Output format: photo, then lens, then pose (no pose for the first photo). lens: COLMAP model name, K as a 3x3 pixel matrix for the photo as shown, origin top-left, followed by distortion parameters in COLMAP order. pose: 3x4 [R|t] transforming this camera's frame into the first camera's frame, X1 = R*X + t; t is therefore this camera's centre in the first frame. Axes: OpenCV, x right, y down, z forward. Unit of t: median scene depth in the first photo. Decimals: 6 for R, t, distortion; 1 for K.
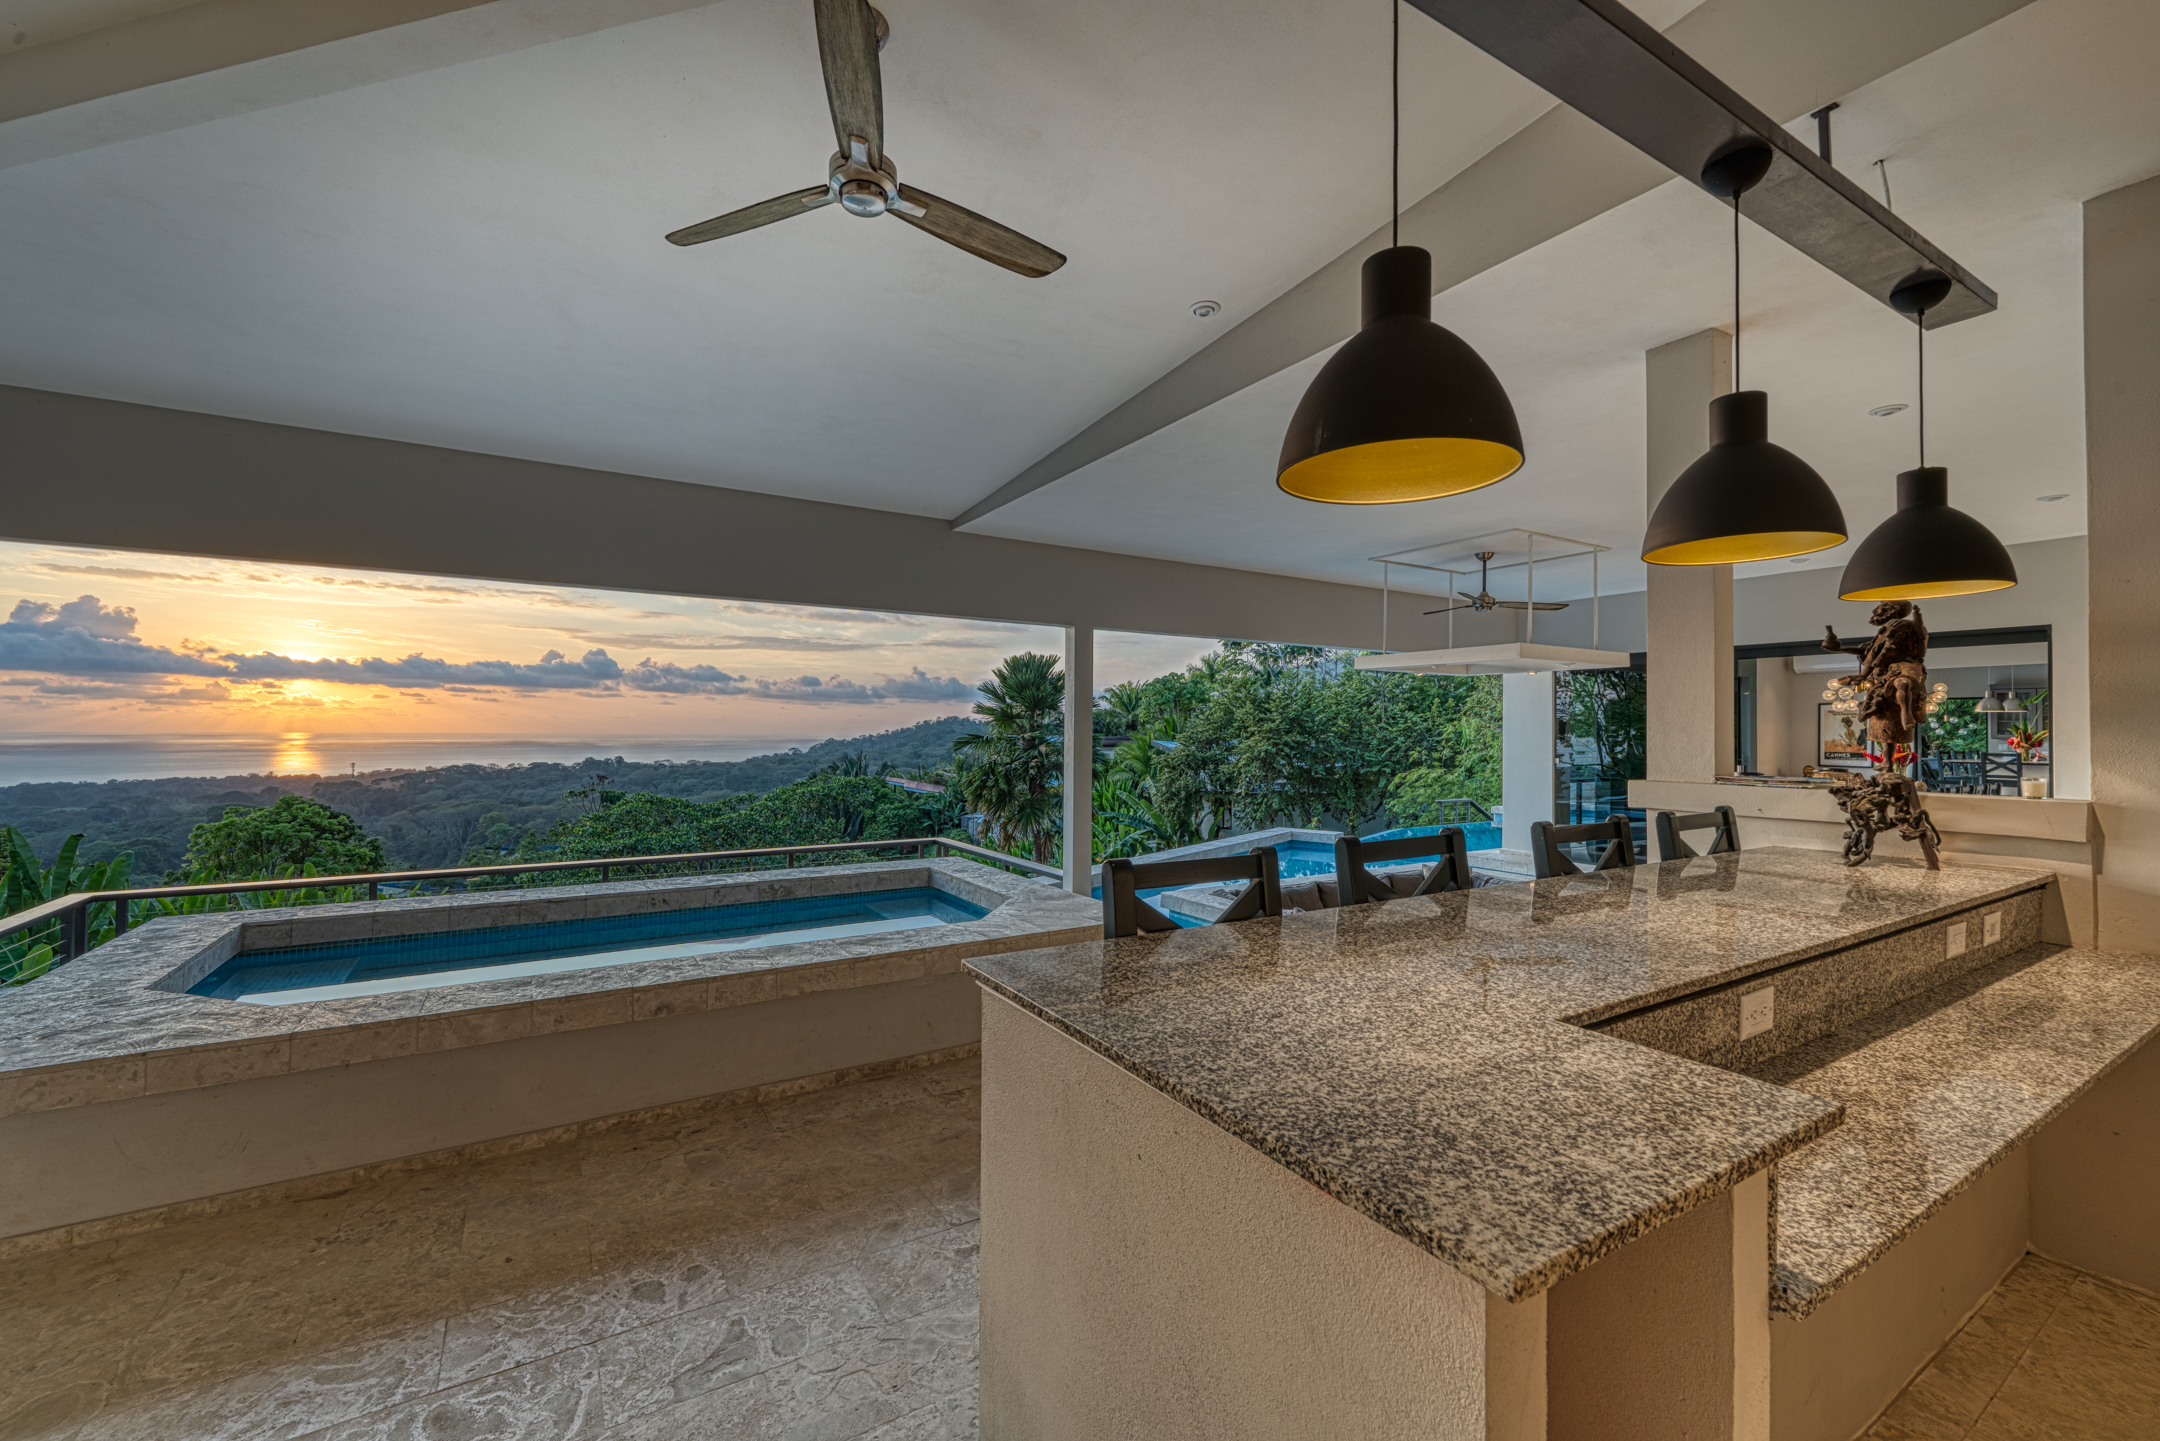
lens RADIAL K [[879.5, 0, 1081.2], [0, 879.5, 717.2], [0, 0, 1]] dist [0.002063, -0.000546]
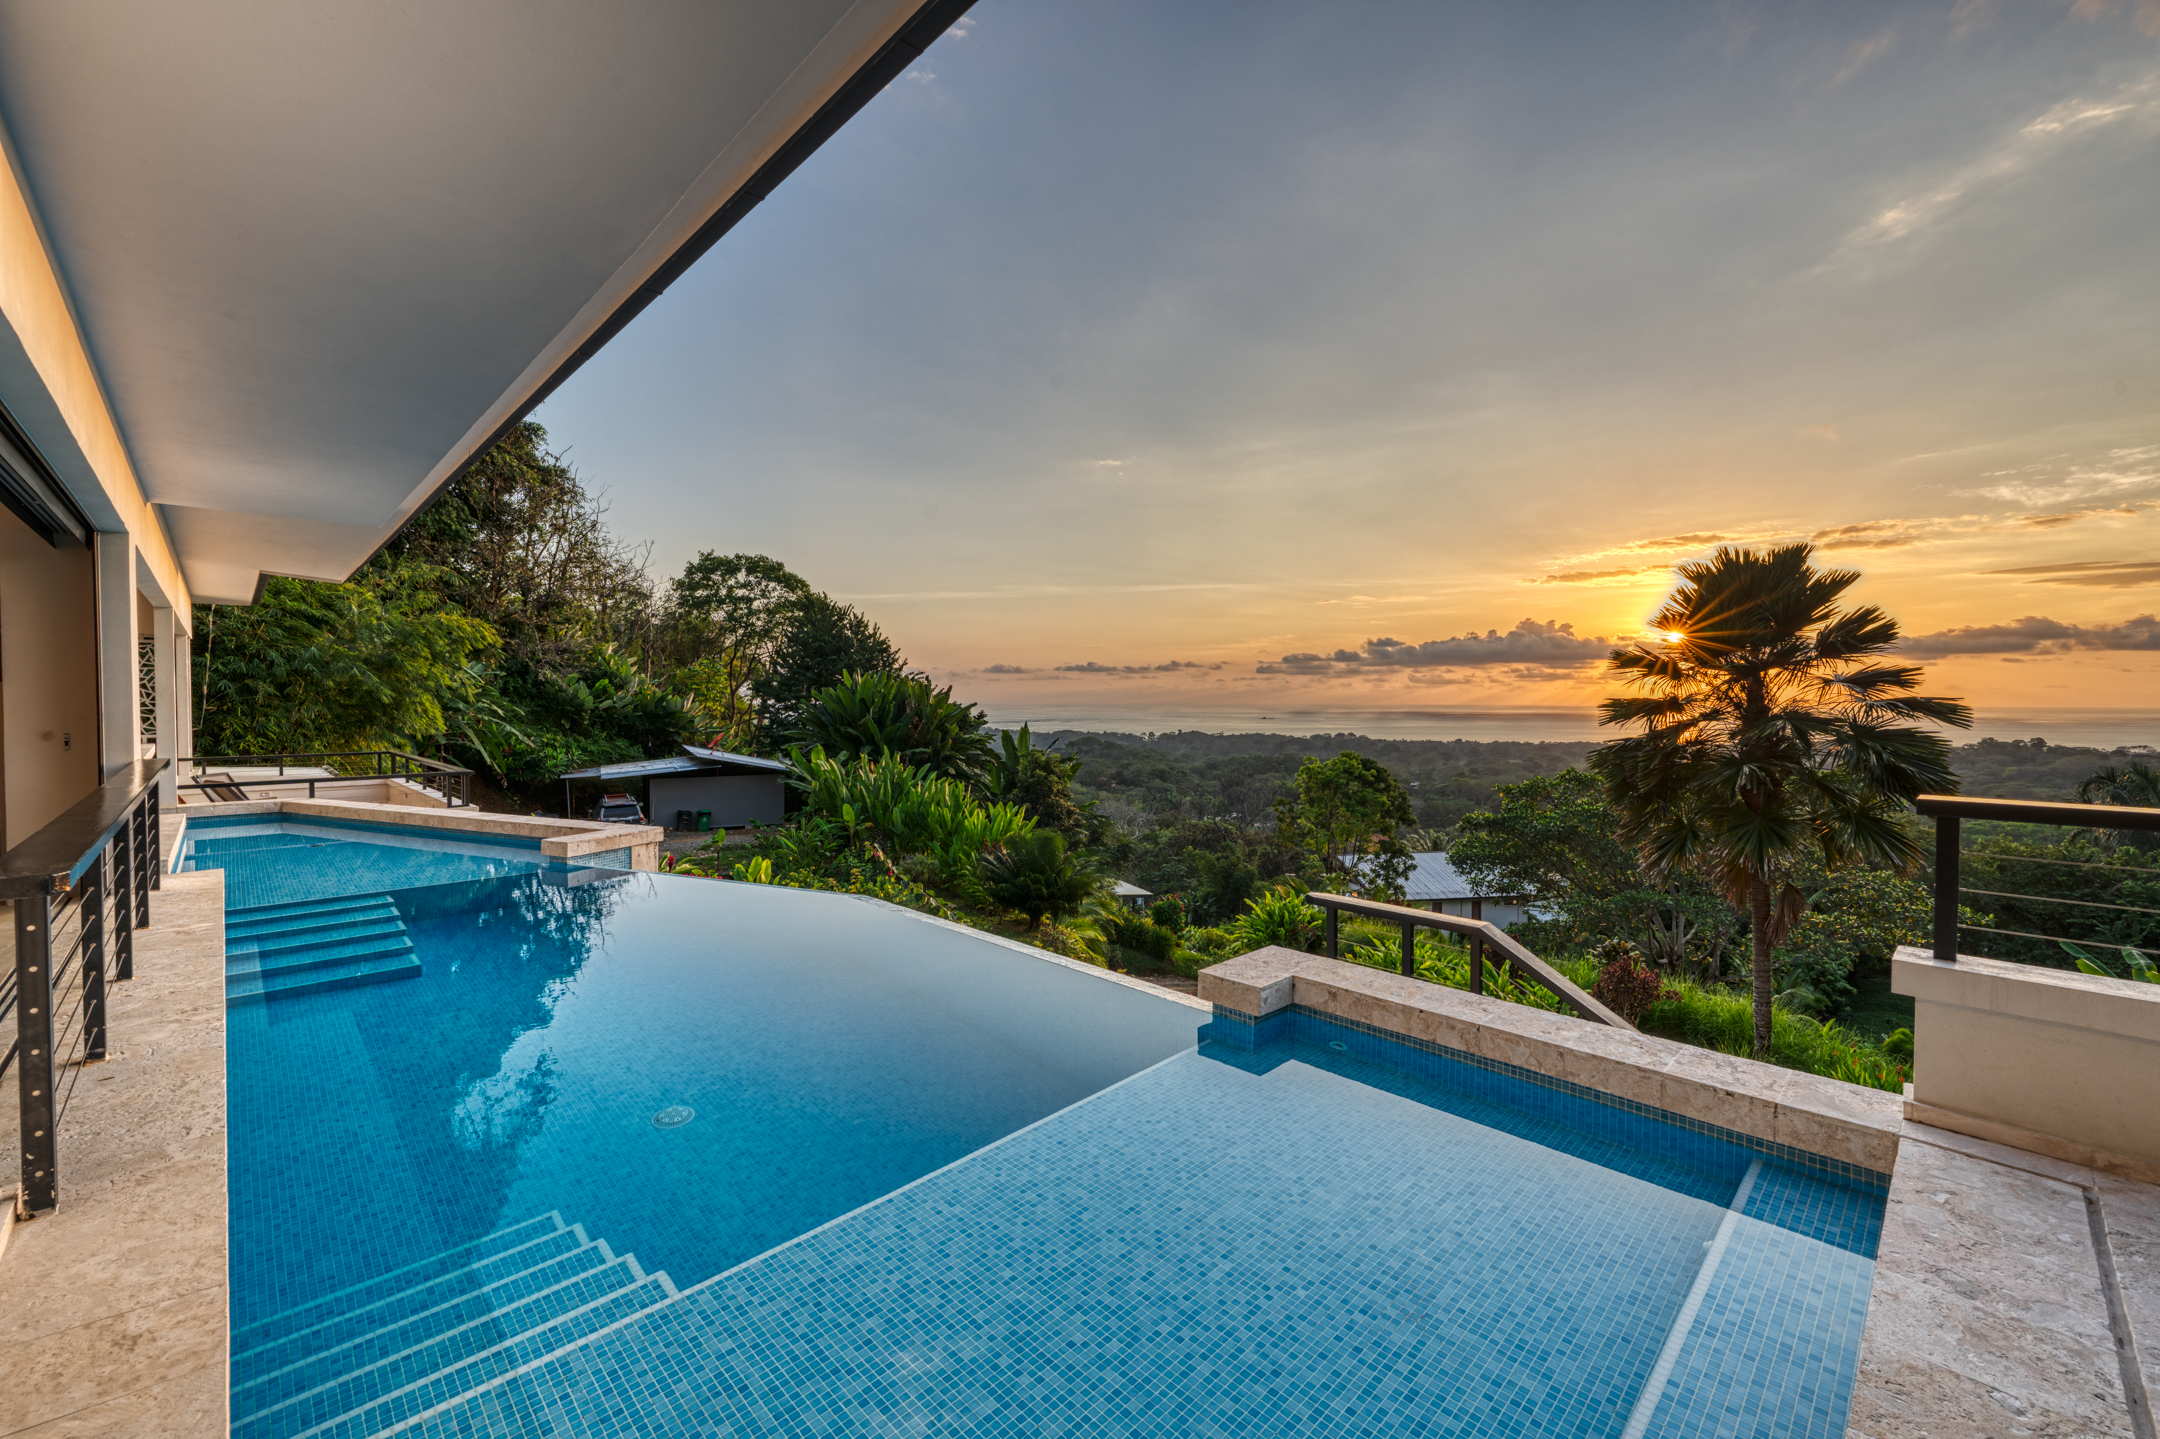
lens RADIAL K [[879.5, 0, 1073.2], [0, 879.5, 709.8], [0, 0, 1]] dist [0.002063, -0.000546]
pose [[0.219196, 0.006366, -0.975660, 0.163419], [0.015267, 0.999834, 0.009953, 0.006264], [0.975561, -0.017077, 0.219062, 0.197598]]
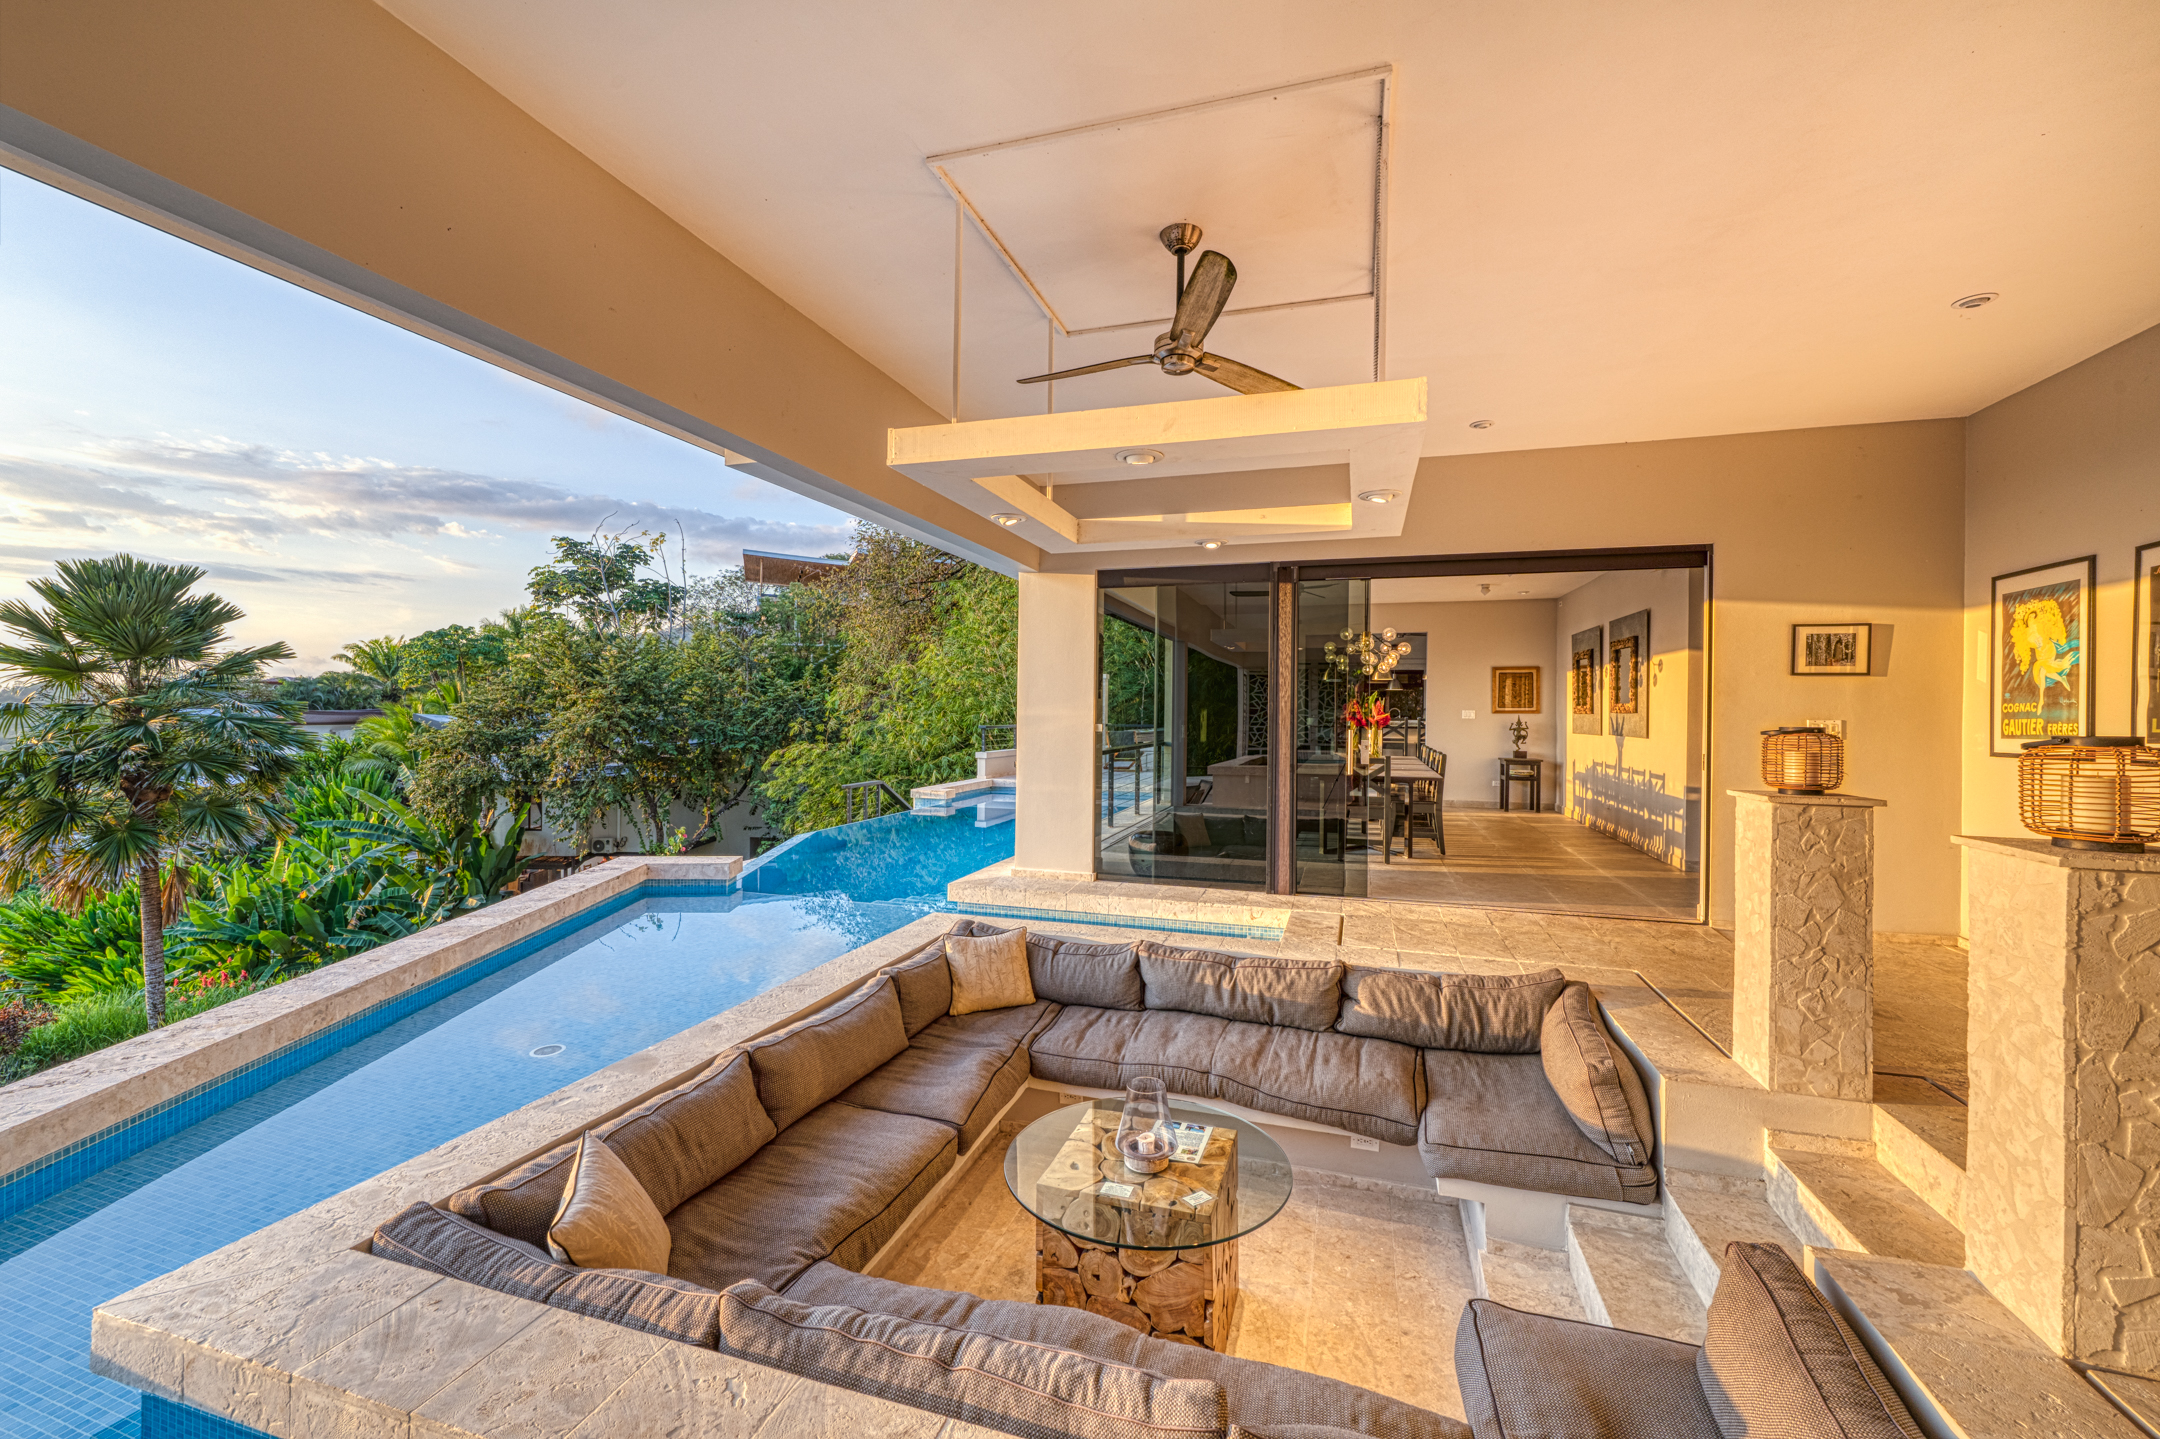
lens RADIAL K [[879.5, 0, 1086.5], [0, 879.5, 714.4], [0, 0, 1]] dist [0.002063, -0.000546]
pose [[0.753010, -0.002149, 0.658006, 0.013705], [-0.014310, 0.999705, 0.019642, 0.003481], [-0.657854, -0.024207, 0.752756, 0.066547]]
